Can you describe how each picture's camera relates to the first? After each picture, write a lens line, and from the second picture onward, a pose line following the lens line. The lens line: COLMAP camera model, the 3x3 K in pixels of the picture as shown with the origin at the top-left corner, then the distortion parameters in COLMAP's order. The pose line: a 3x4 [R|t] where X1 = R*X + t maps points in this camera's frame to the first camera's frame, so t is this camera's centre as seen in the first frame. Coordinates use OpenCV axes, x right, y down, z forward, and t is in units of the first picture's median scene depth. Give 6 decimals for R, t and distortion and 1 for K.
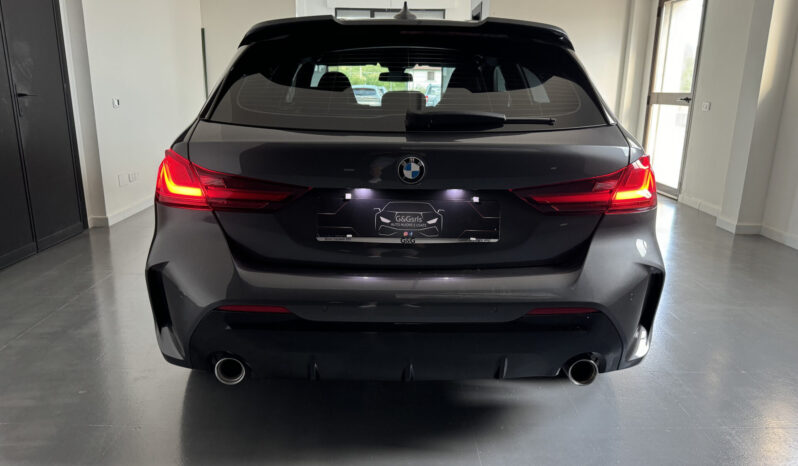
lens RADIAL K [[564.7, 0, 398.6], [0, 564.7, 235.4], [0, 0, 1]] dist [0.029360, -0.062640]
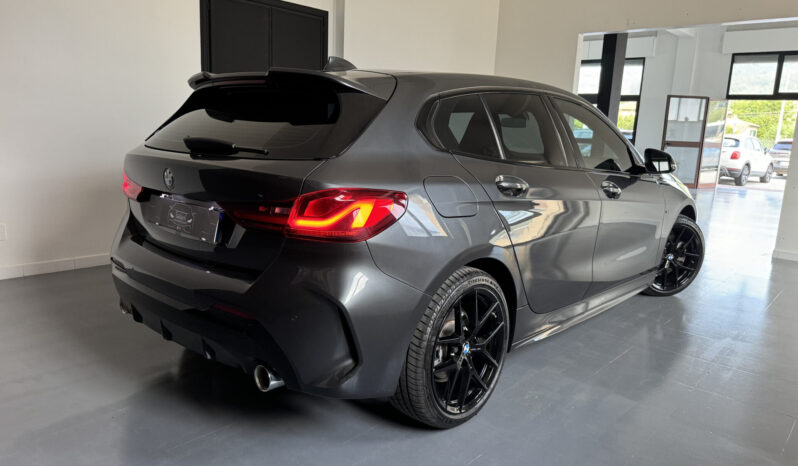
lens RADIAL K [[564.7, 0, 400.5], [0, 564.7, 232.0], [0, 0, 1]] dist [0.029360, -0.062640]
pose [[0.754956, 0.146906, -0.639109, 1.248241], [-0.201734, 0.979352, -0.013187, -0.080197], [0.623975, 0.138885, 0.769003, 0.305192]]
